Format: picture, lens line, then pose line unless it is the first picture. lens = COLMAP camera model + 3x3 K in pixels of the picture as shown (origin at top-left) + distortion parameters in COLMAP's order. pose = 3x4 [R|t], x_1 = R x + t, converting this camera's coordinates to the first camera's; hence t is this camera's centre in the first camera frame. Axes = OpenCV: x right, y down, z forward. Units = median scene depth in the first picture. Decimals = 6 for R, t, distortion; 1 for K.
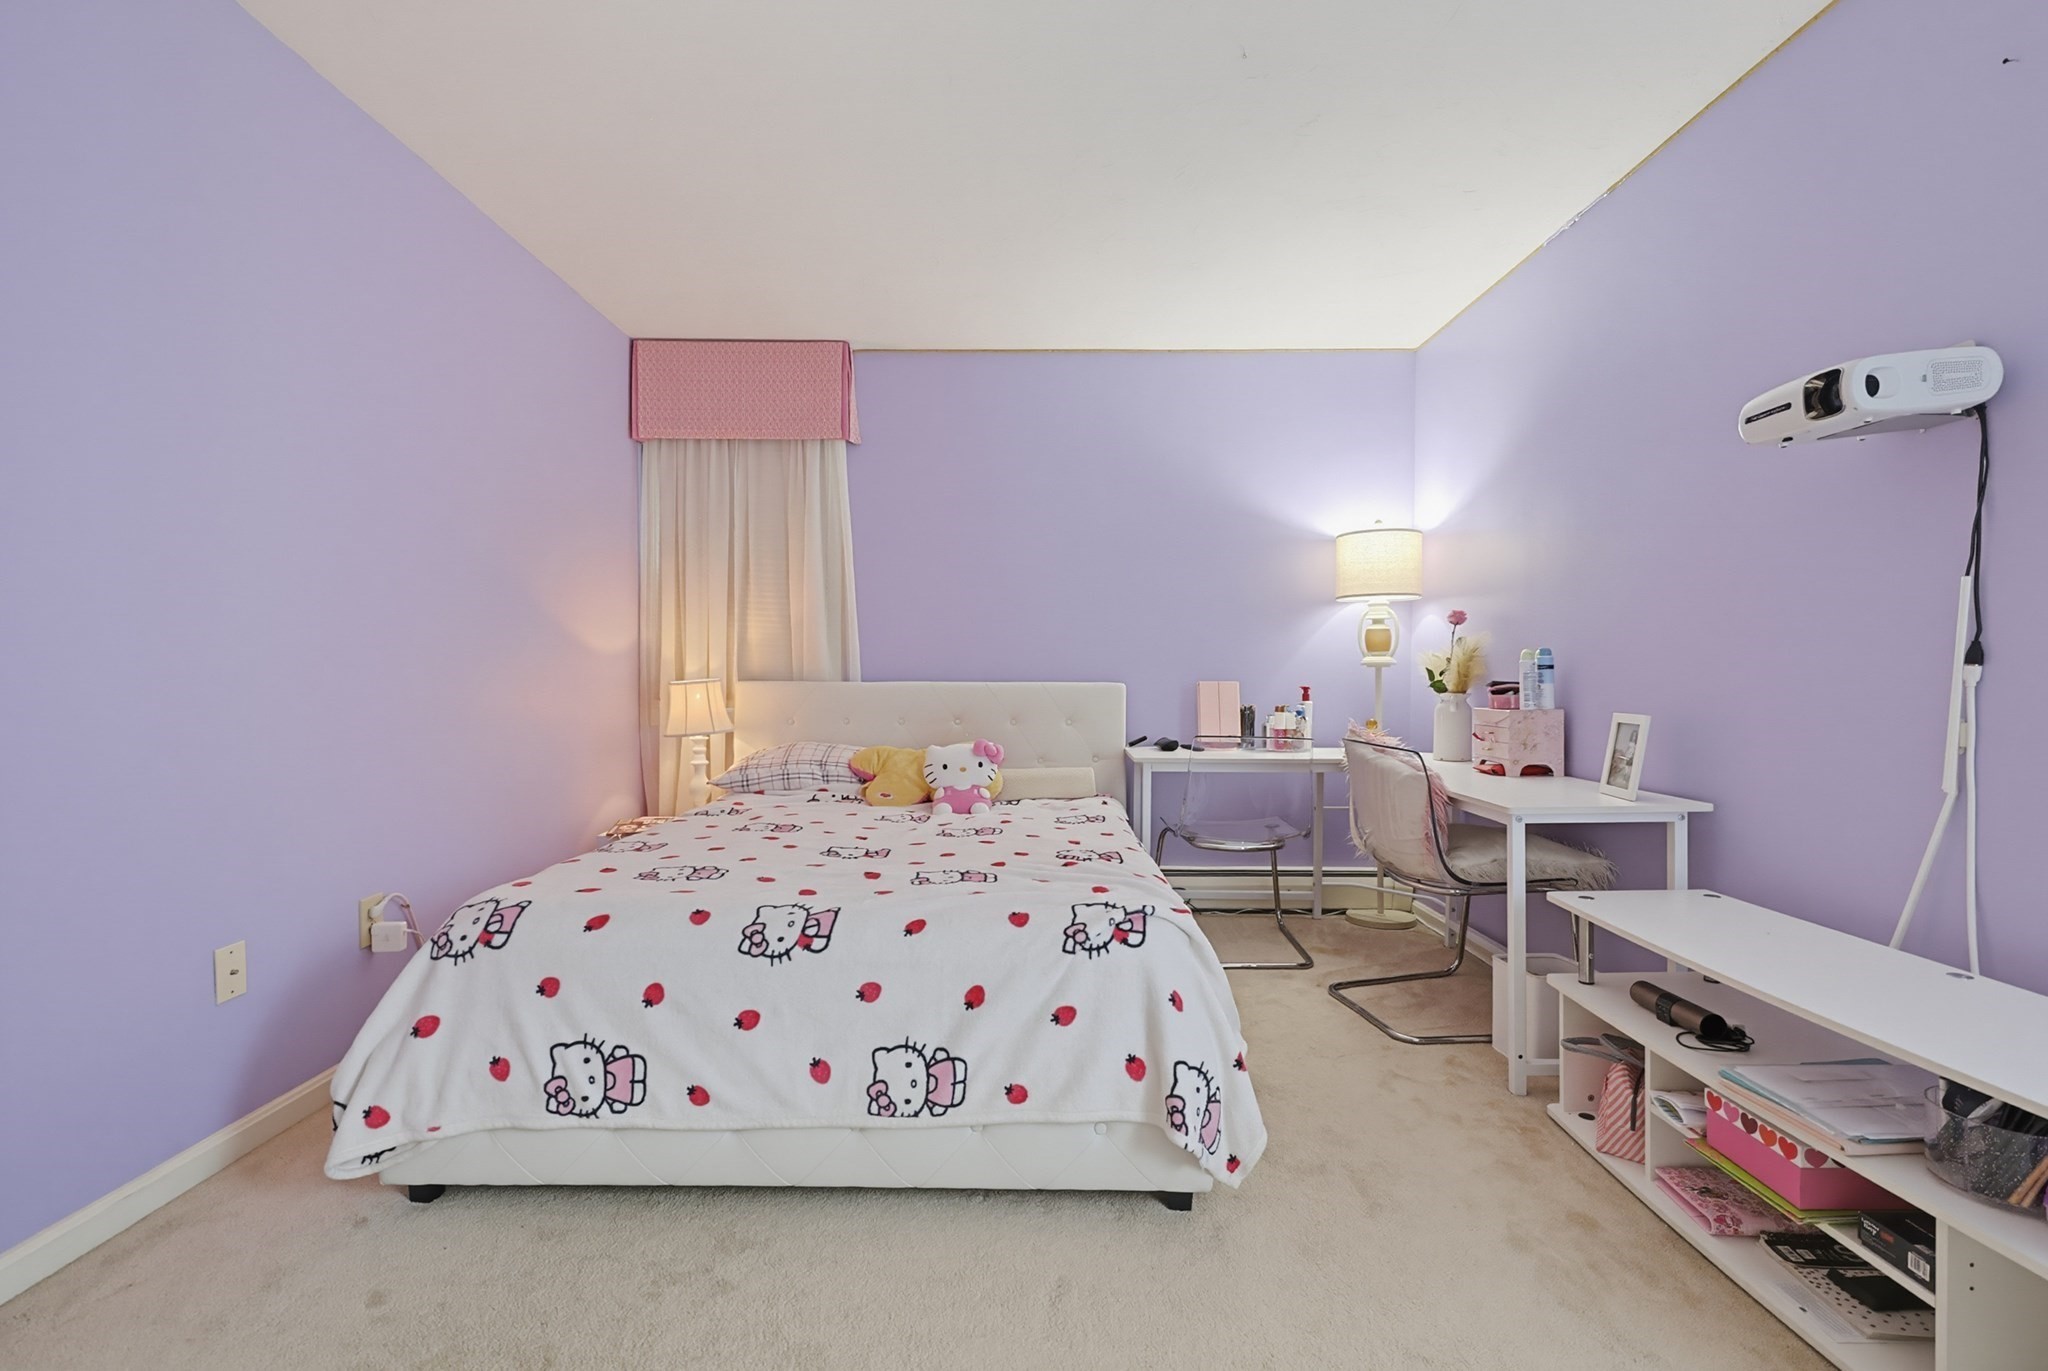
lens RADIAL K [[885.9, 0, 1024.0], [0, 885.9, 685.5], [0, 0, 1]] dist [0.001091, -0.000372]
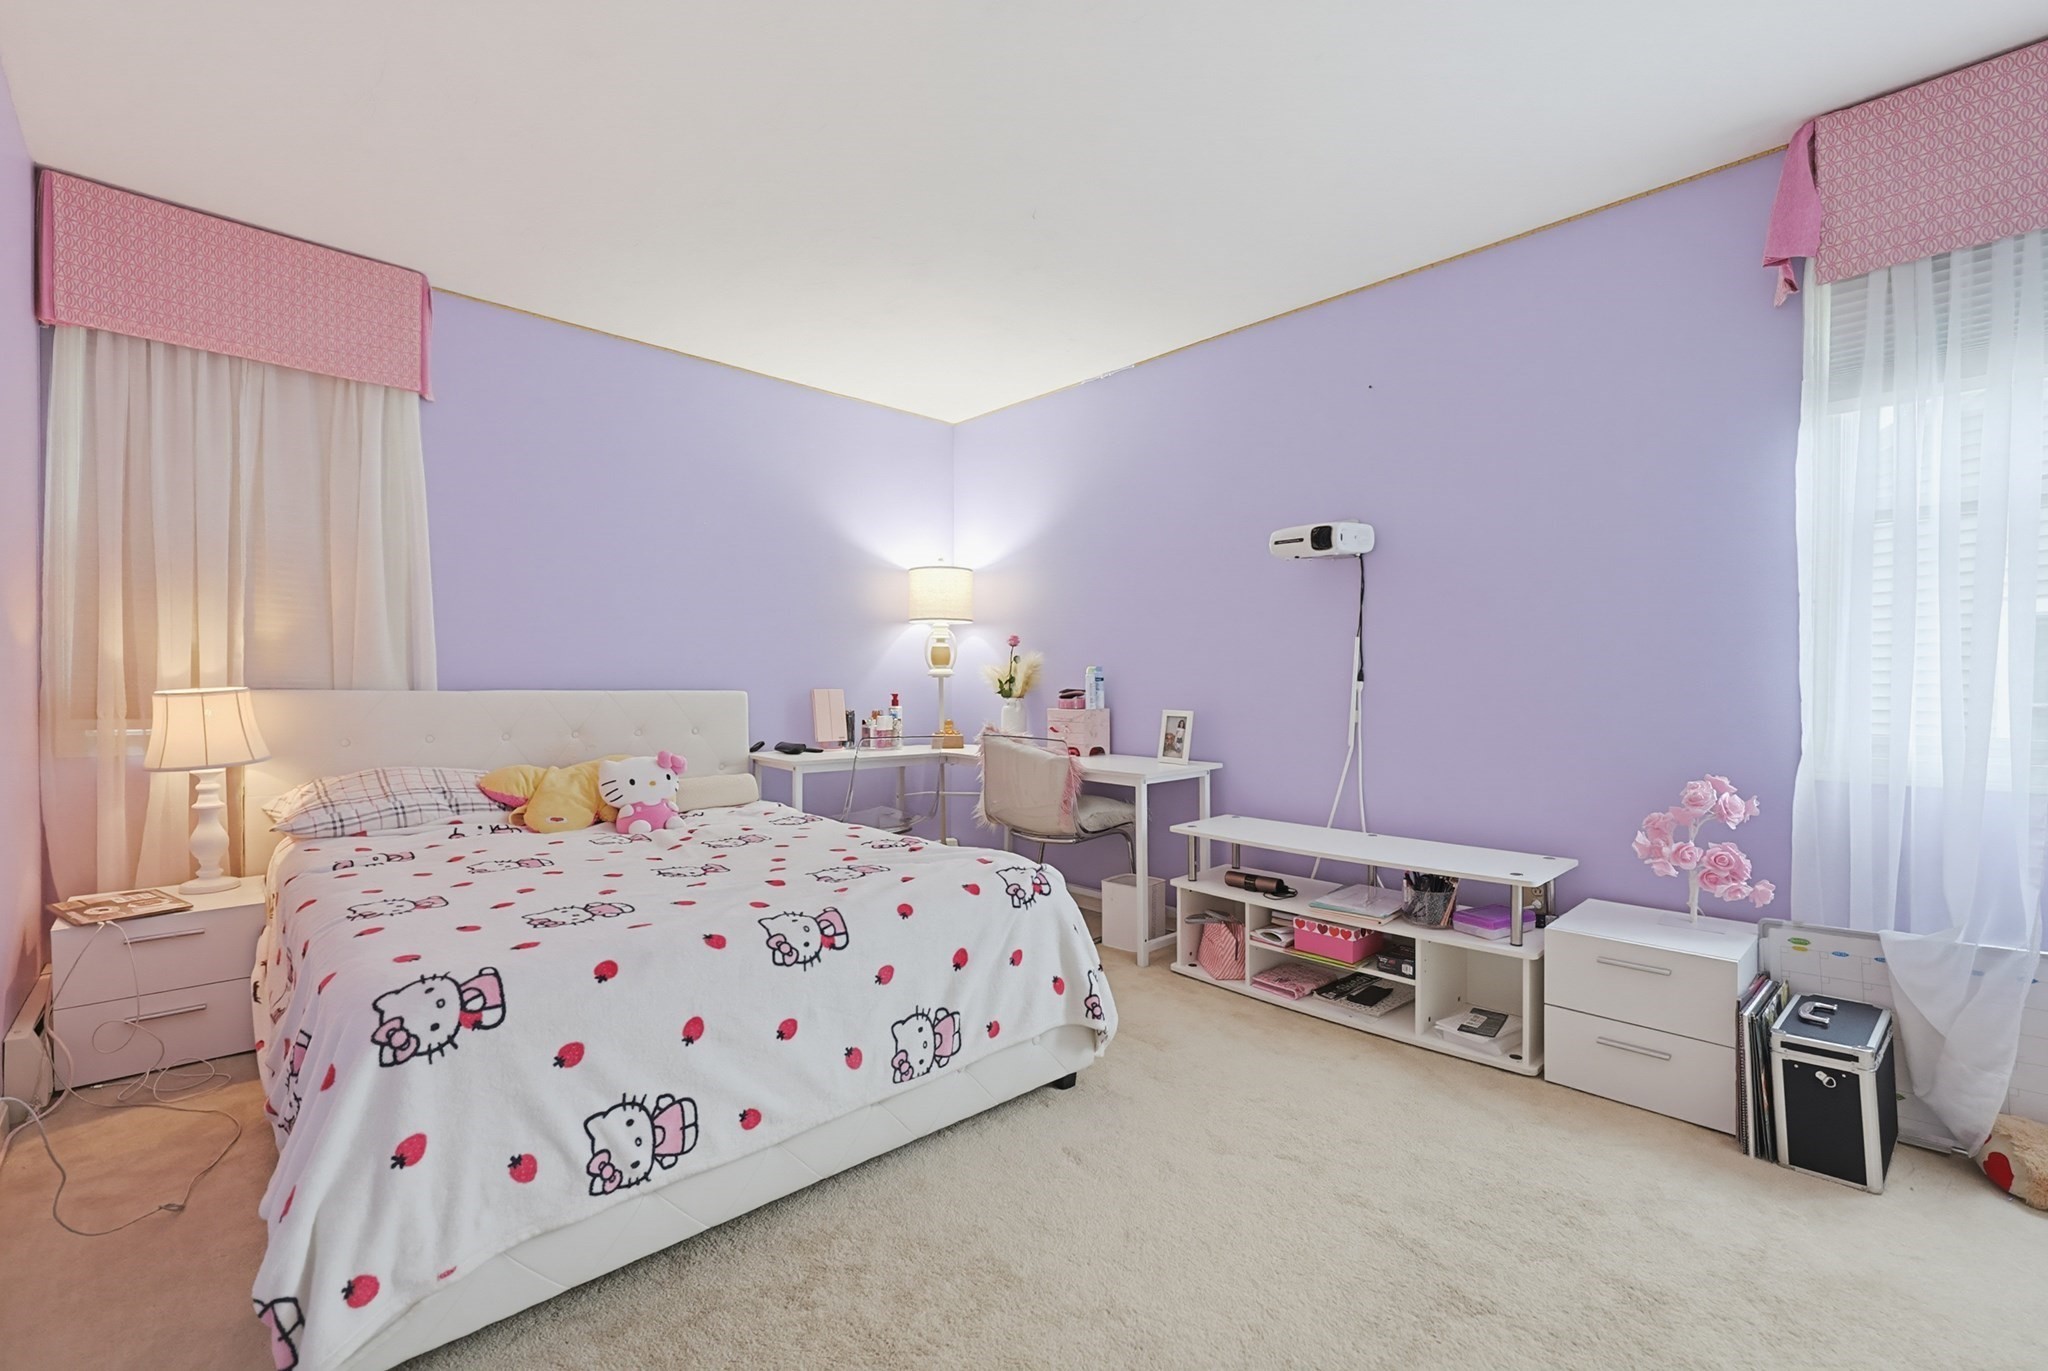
lens RADIAL K [[867.8, 0, 1024.0], [0, 867.8, 685.5], [0, 0, 1]] dist [-0.001709, -0.000560]
pose [[0.726060, 0.000556, 0.687631, -0.776306], [0.003635, 0.999983, -0.004647, -0.007729], [-0.687621, 0.005874, 0.726046, 0.094927]]
